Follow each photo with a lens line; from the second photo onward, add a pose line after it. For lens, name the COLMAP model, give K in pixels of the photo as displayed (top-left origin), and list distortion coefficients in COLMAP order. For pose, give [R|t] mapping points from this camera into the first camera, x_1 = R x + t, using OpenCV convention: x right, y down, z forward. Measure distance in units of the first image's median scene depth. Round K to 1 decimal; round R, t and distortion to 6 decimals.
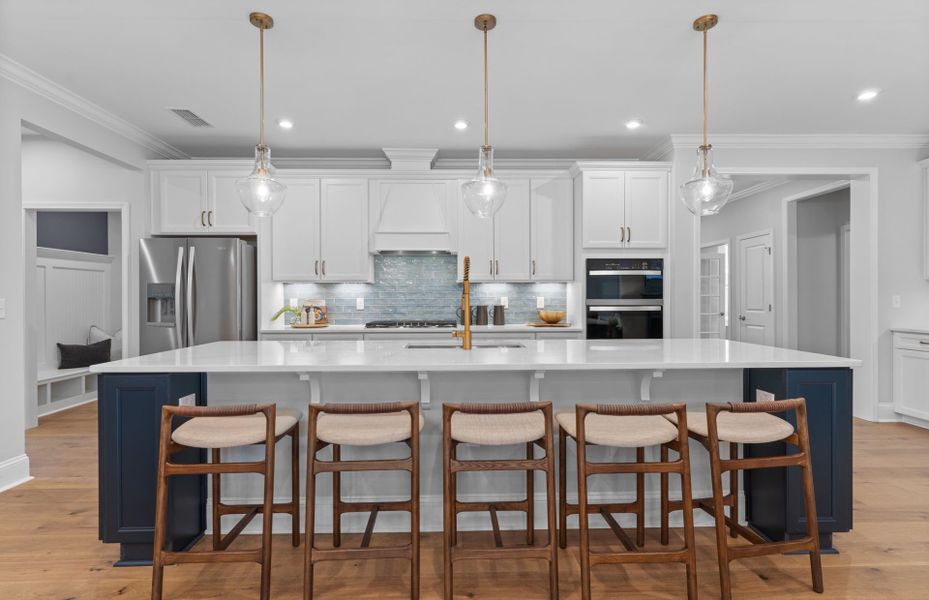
lens RADIAL K [[445.3, 0, 461.0], [0, 445.3, 299.3], [0, 0, 1]] dist [0.001699, 0.000101]
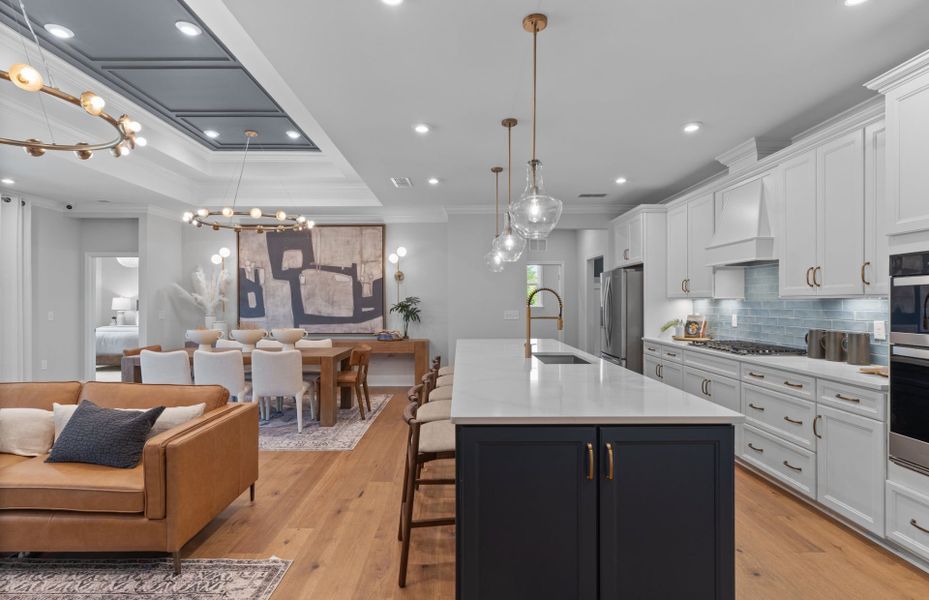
lens RADIAL K [[448.9, 0, 462.5], [0, 448.9, 299.2], [0, 0, 1]] dist [0.002388, 0.000095]
pose [[-0.015061, -0.002211, -0.999884, 0.793635], [-0.002795, 0.999994, -0.002169, -0.034724], [0.999883, 0.002762, -0.015067, 0.473827]]
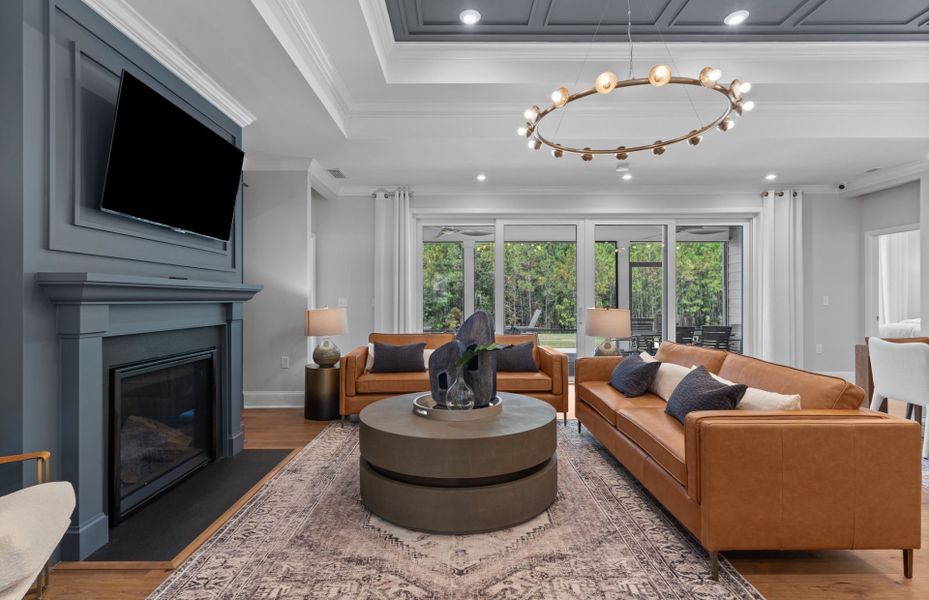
lens RADIAL K [[445.3, 0, 461.0], [0, 445.3, 299.3], [0, 0, 1]] dist [0.001699, 0.000101]
pose [[-0.999905, 0.004103, 0.013175, 0.534184], [0.004132, 0.999989, 0.002163, 0.004970], [-0.013166, 0.002217, -0.999911, 0.569758]]
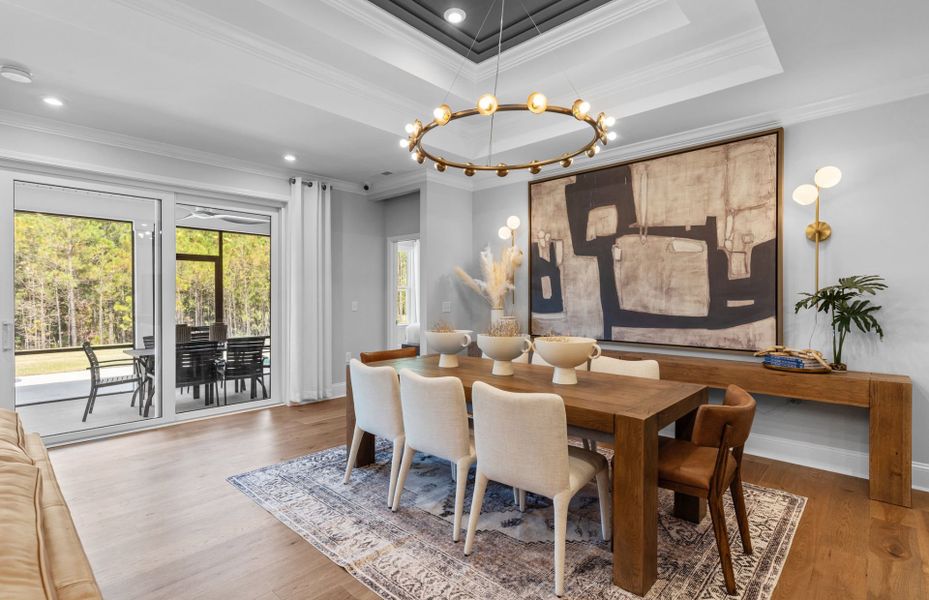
lens RADIAL K [[445.3, 0, 461.0], [0, 445.3, 299.3], [0, 0, 1]] dist [0.001699, 0.000101]
pose [[-0.697736, 0.008005, -0.716310, 0.151055], [-0.001163, 0.999924, 0.012307, -0.018037], [0.716354, 0.009420, -0.697673, 0.317607]]
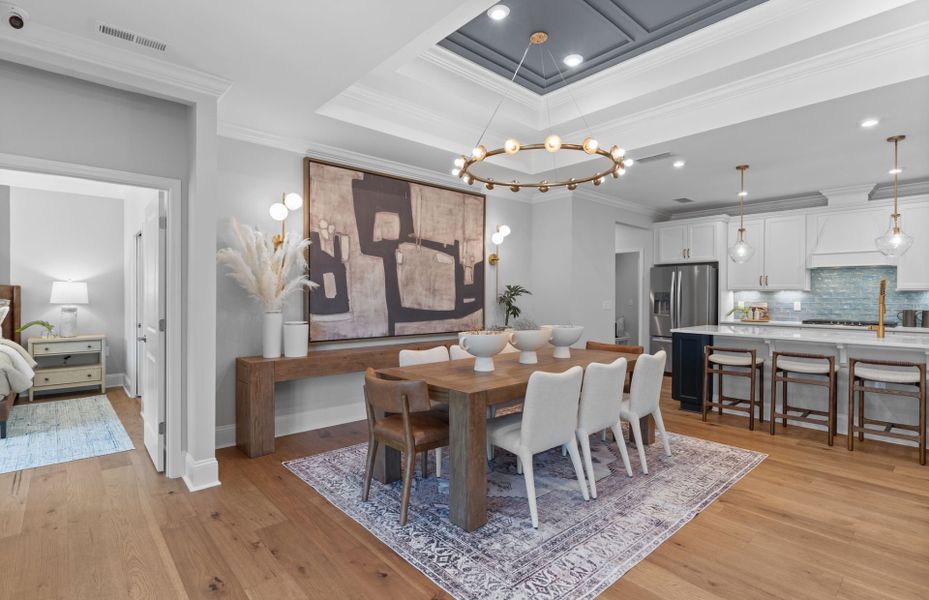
lens RADIAL K [[445.3, 0, 461.0], [0, 445.3, 299.3], [0, 0, 1]] dist [0.001699, 0.000101]
pose [[0.650896, 0.011870, -0.759074, 0.143502], [-0.008613, 0.999929, 0.008252, -0.014364], [0.759118, 0.001167, 0.650952, -0.692415]]
